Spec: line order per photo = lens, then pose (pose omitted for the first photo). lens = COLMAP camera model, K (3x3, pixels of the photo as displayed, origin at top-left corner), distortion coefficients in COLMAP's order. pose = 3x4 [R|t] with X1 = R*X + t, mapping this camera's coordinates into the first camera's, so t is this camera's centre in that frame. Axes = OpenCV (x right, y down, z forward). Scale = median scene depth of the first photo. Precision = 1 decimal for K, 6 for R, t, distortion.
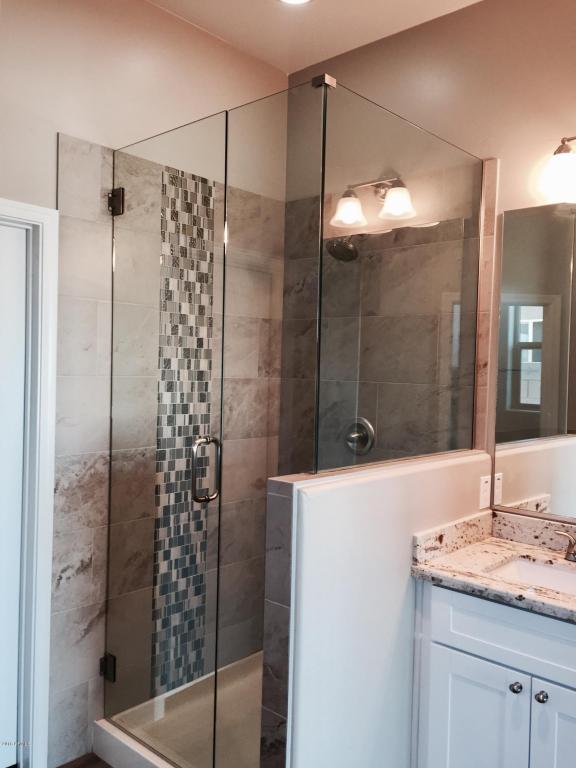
lens RADIAL K [[648.0, 0, 288.0], [0, 648.0, 384.0], [0, 0, 1]] dist [0.053714, -0.013446]
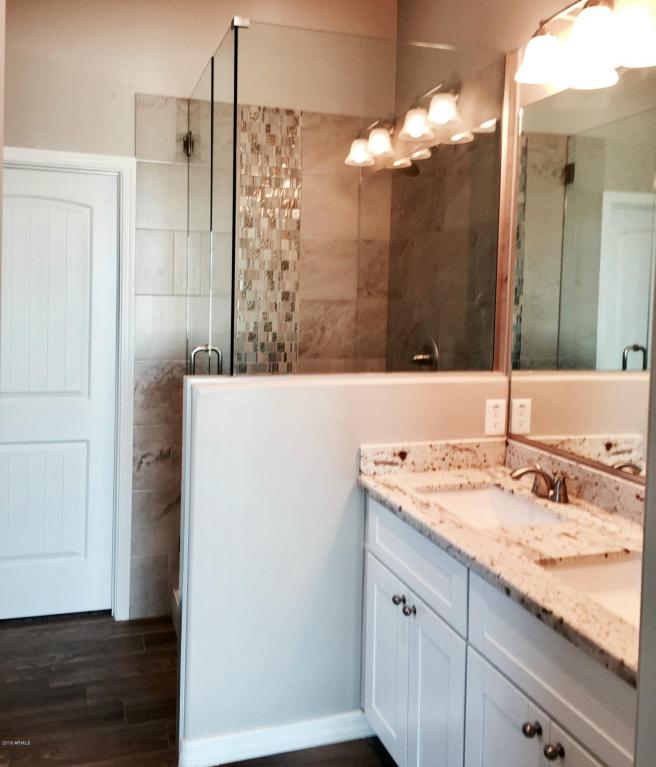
lens RADIAL K [[729.8, 0, 328.3], [0, 729.8, 327.5], [0, 0, 1]] dist [0.066236, 0.007458]
pose [[0.874220, 0.011640, -0.485390, 0.593245], [-0.007785, 0.999920, 0.009957, 0.030419], [0.485467, -0.004926, 0.874241, -0.016732]]
